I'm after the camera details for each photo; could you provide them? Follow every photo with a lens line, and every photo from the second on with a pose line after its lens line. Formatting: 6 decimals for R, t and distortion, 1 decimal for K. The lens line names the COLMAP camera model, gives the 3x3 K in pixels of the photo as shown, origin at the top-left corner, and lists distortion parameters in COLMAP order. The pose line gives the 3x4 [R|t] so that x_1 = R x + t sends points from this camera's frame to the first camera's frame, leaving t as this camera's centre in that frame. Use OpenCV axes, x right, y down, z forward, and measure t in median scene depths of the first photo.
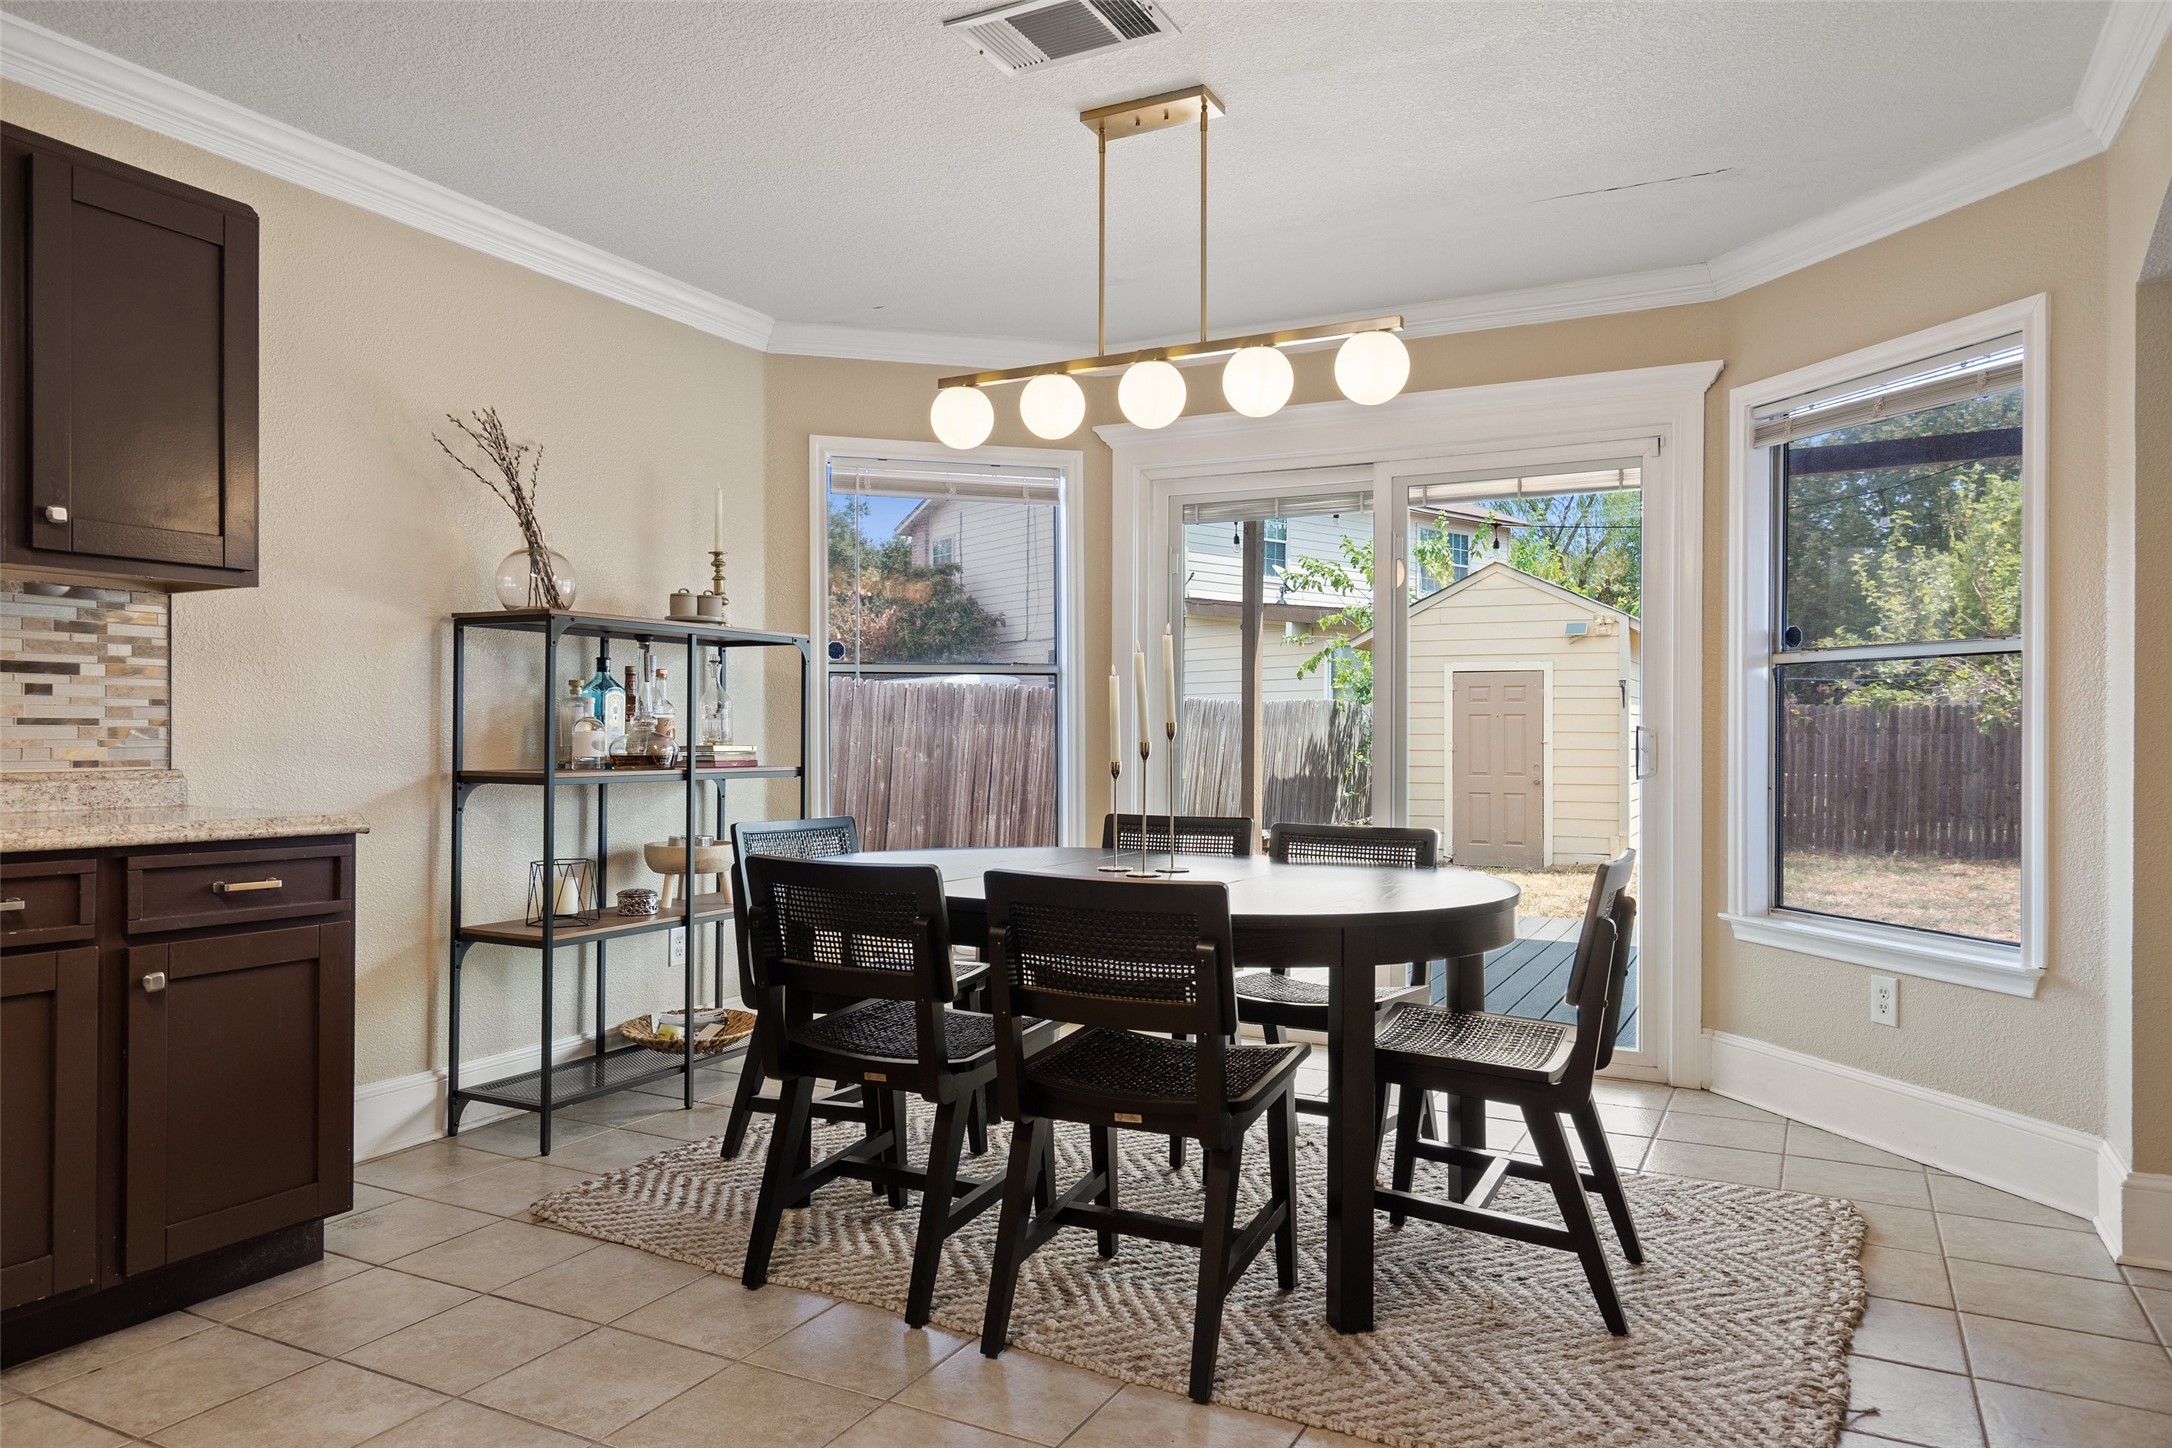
lens RADIAL K [[1376.1, 0, 1094.1], [0, 1376.1, 736.1], [0, 0, 1]] dist [0.003248, 0.001165]
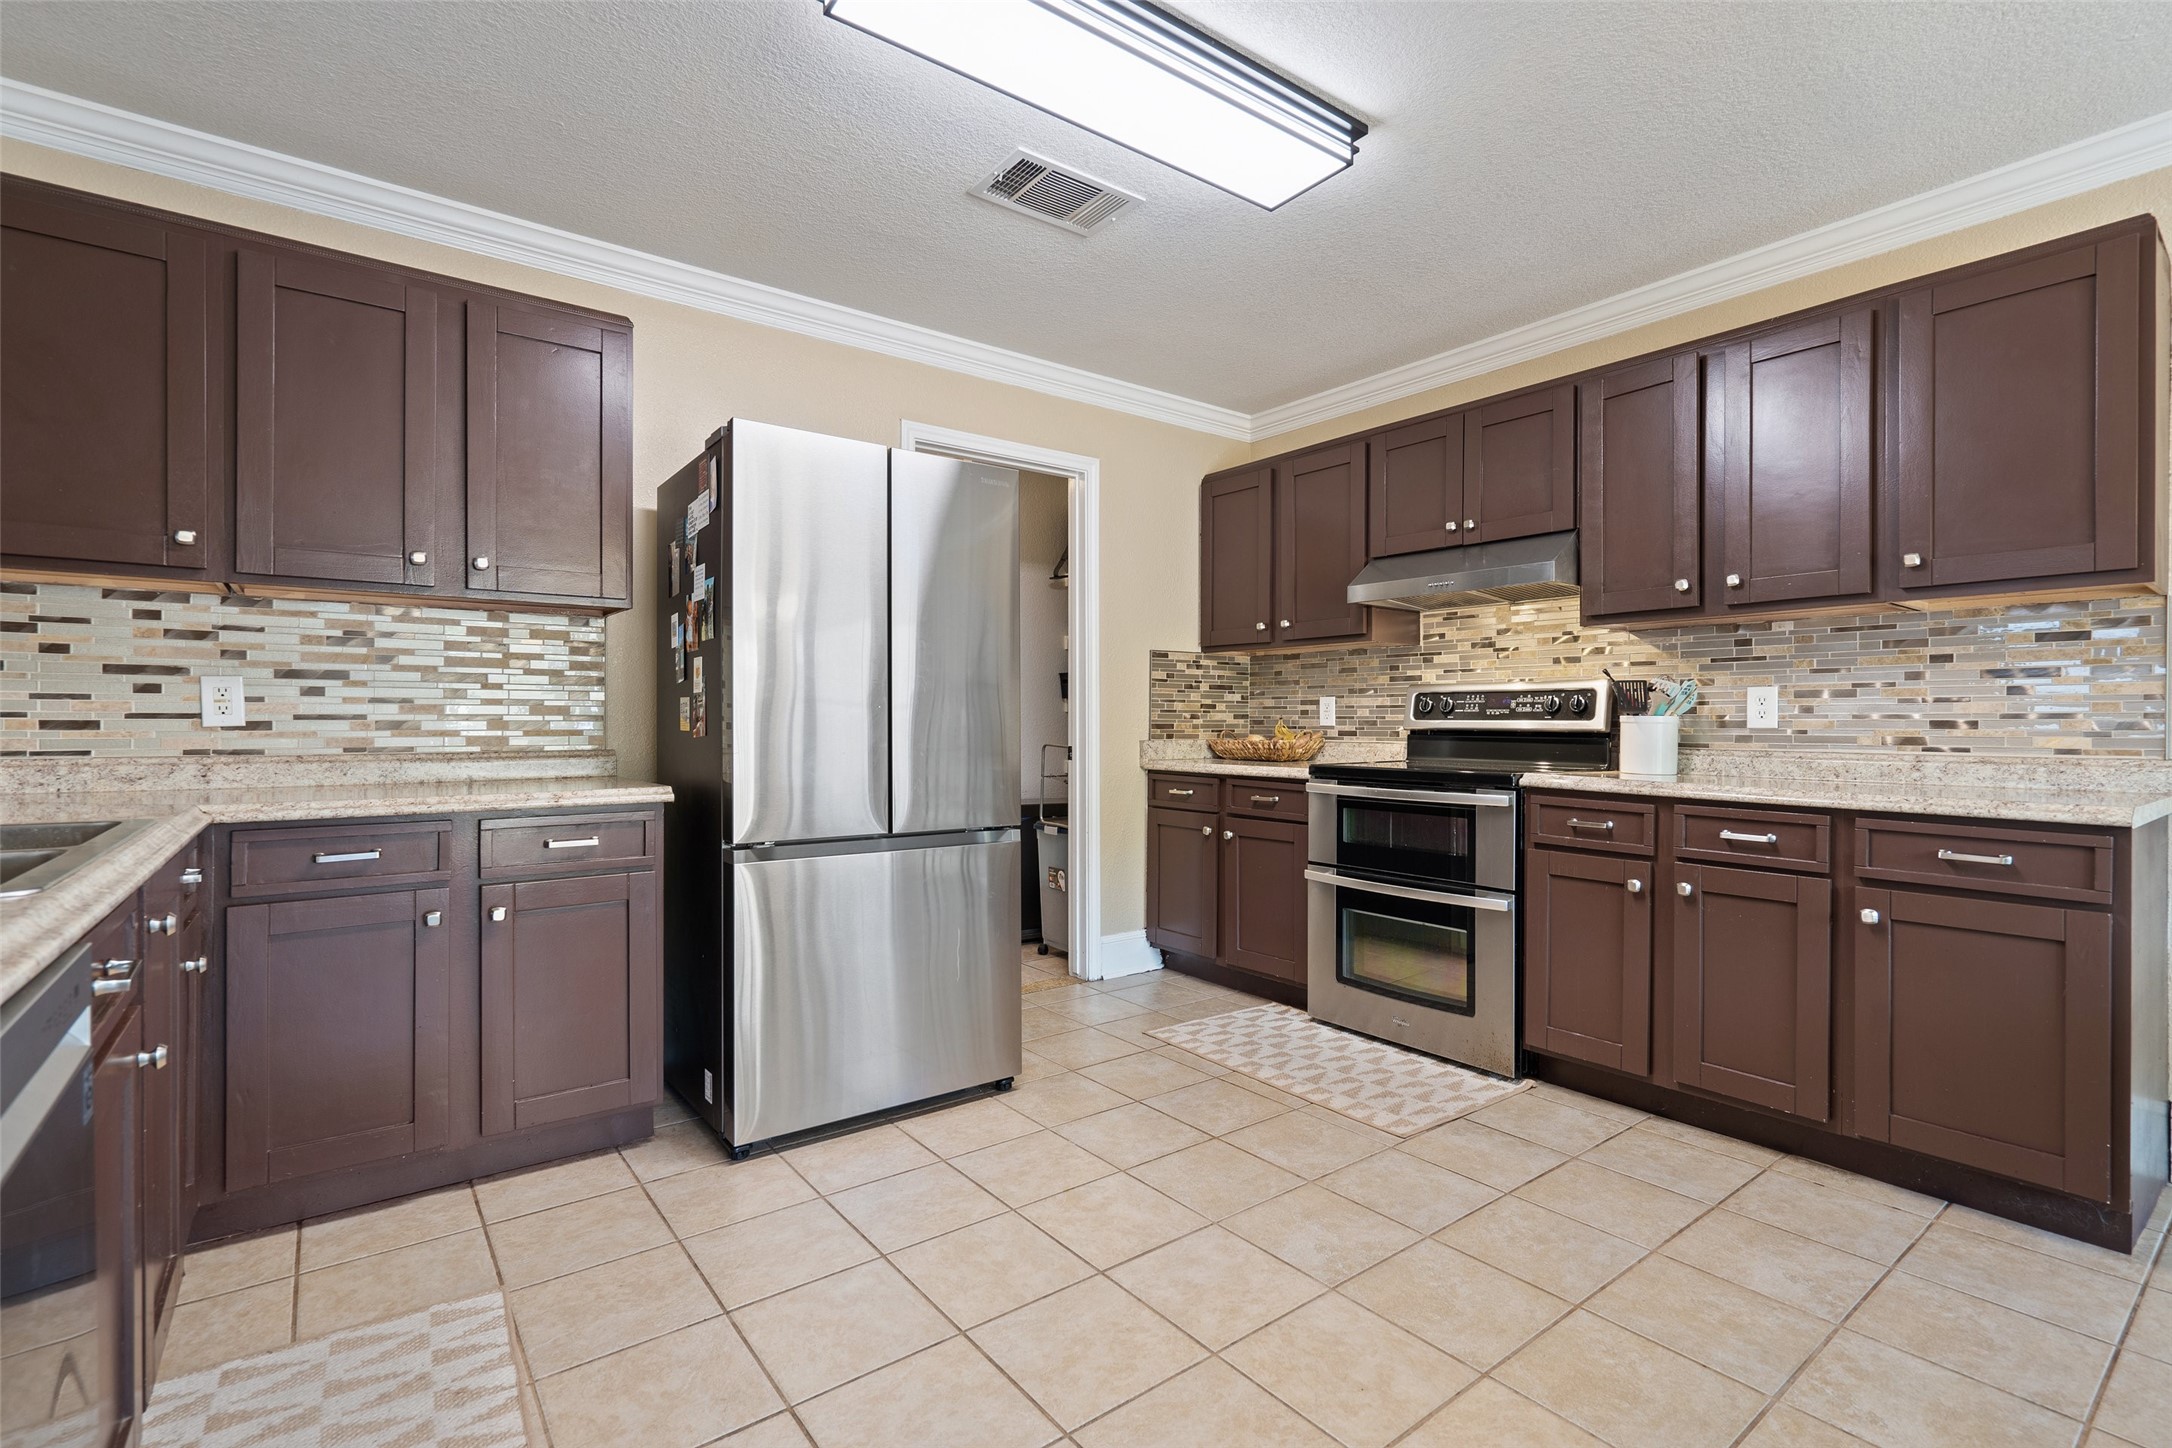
lens RADIAL K [[1042.3, 0, 1132.9], [0, 1042.3, 724.1], [0, 0, 1]] dist [-0.000118, 0.000032]
pose [[-0.409293, -0.002306, -0.912400, 0.399352], [-0.003001, 0.999995, -0.001181, 0.000026], [0.912398, 0.002254, -0.409298, 0.617688]]
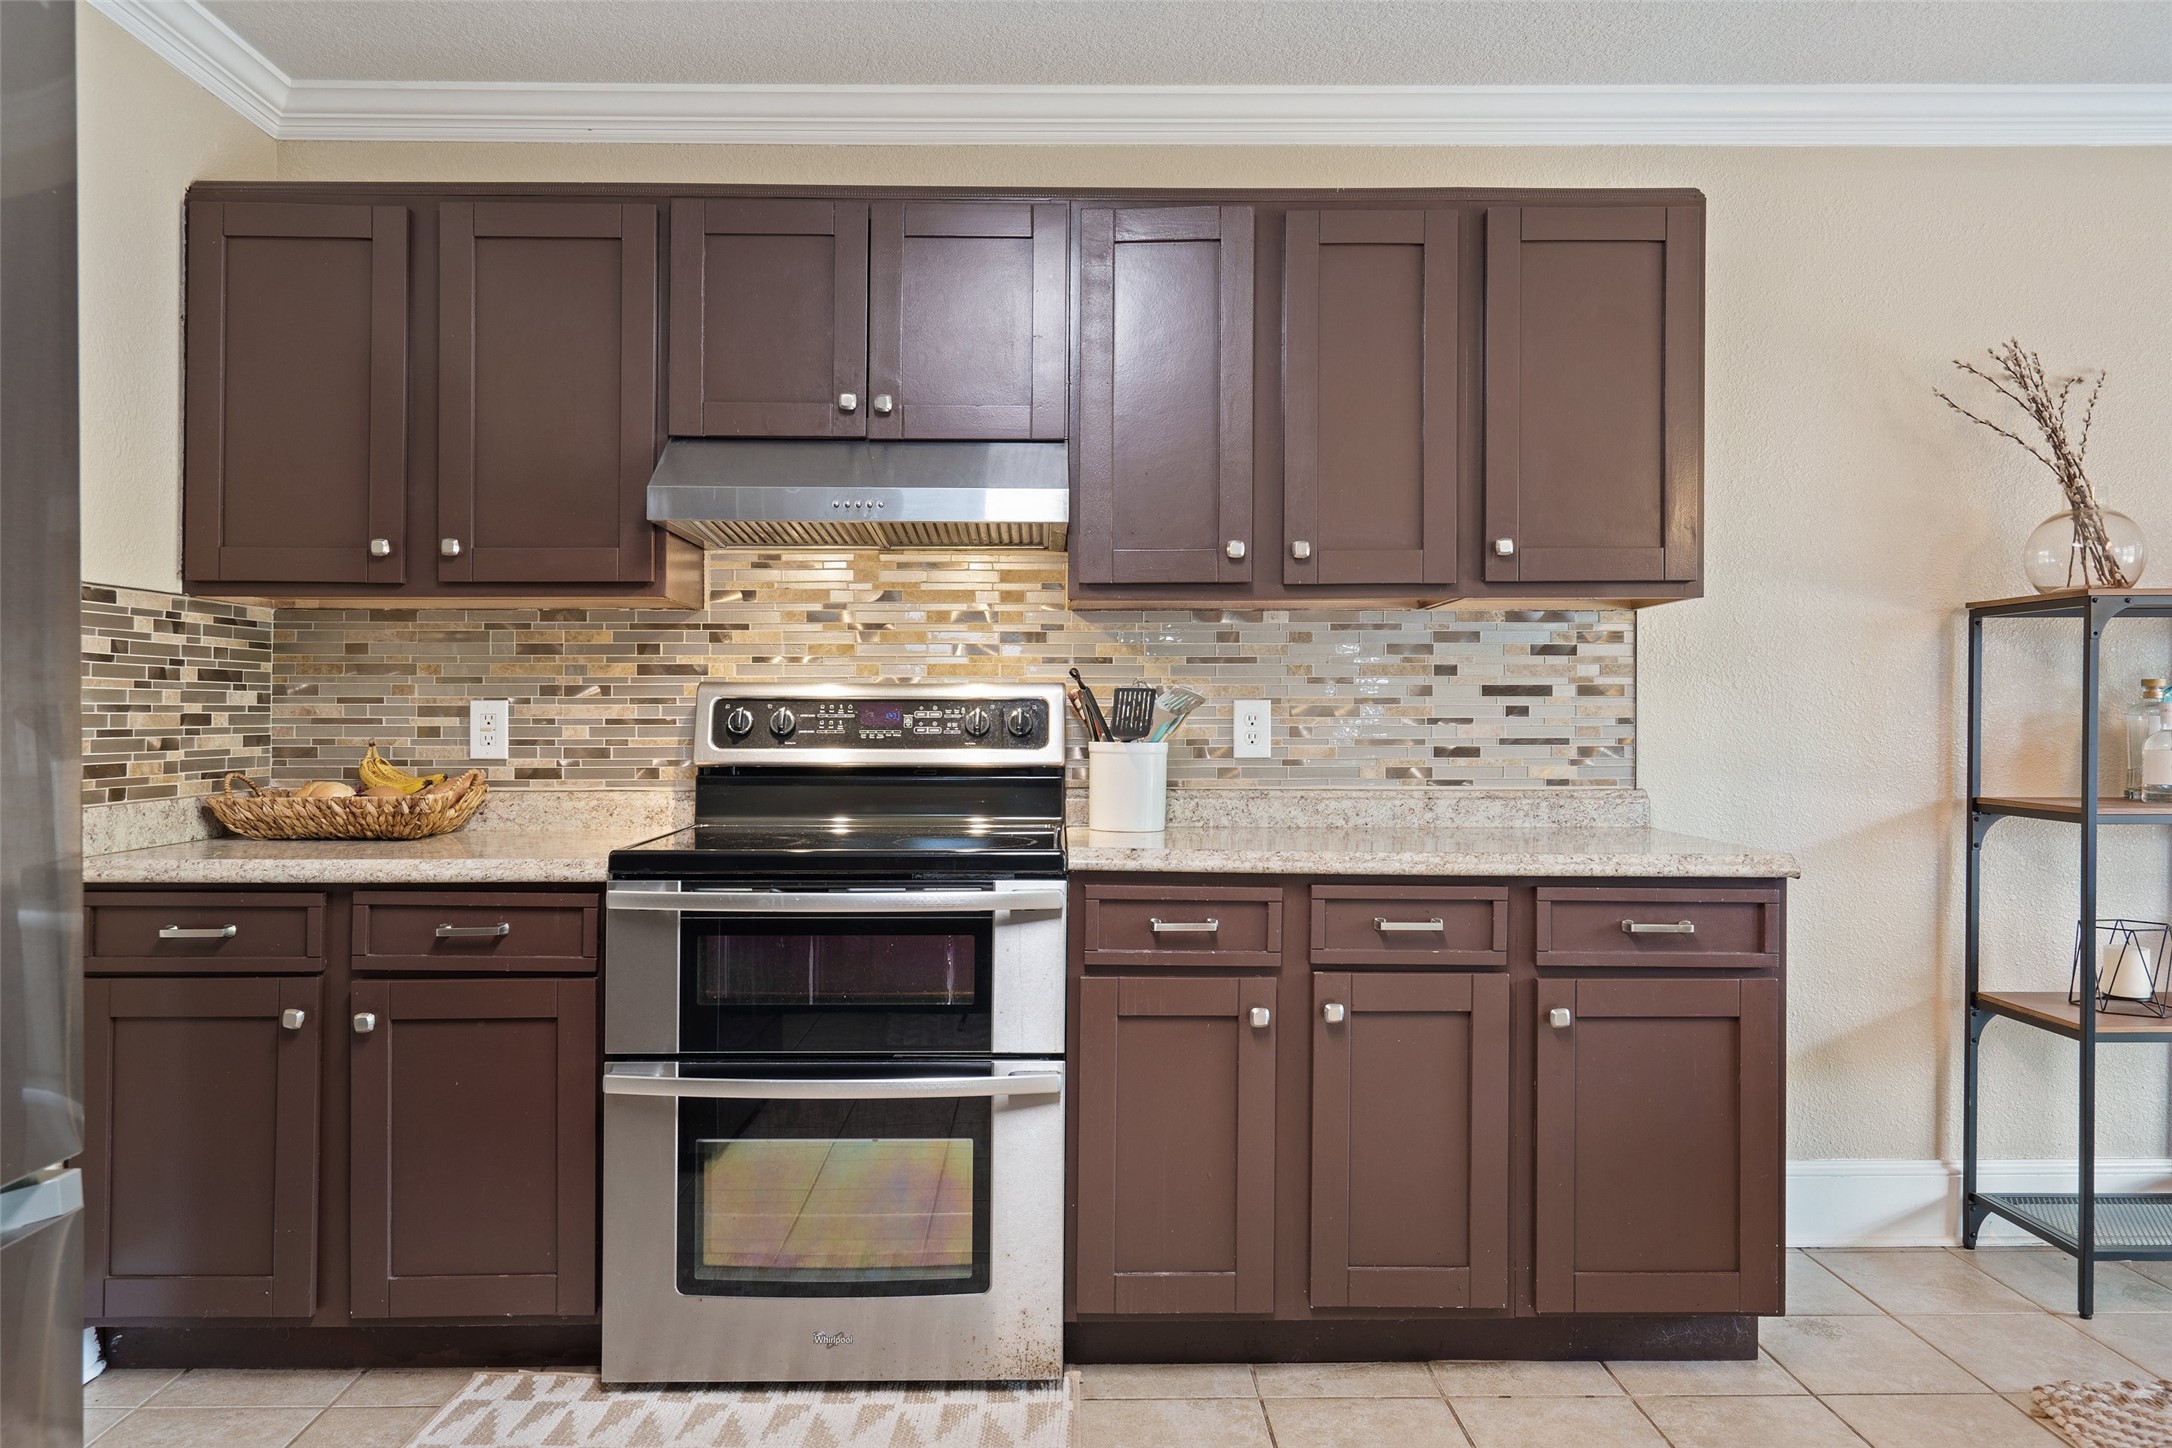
lens RADIAL K [[1426.4, 0, 1093.6], [0, 1426.4, 709.5], [0, 0, 1]] dist [0.004218, 0.002753]
pose [[0.473158, -0.005287, -0.880962, 0.041760], [0.000502, 0.999983, -0.005732, -0.027499], [0.880978, 0.002270, 0.473153, 0.186118]]
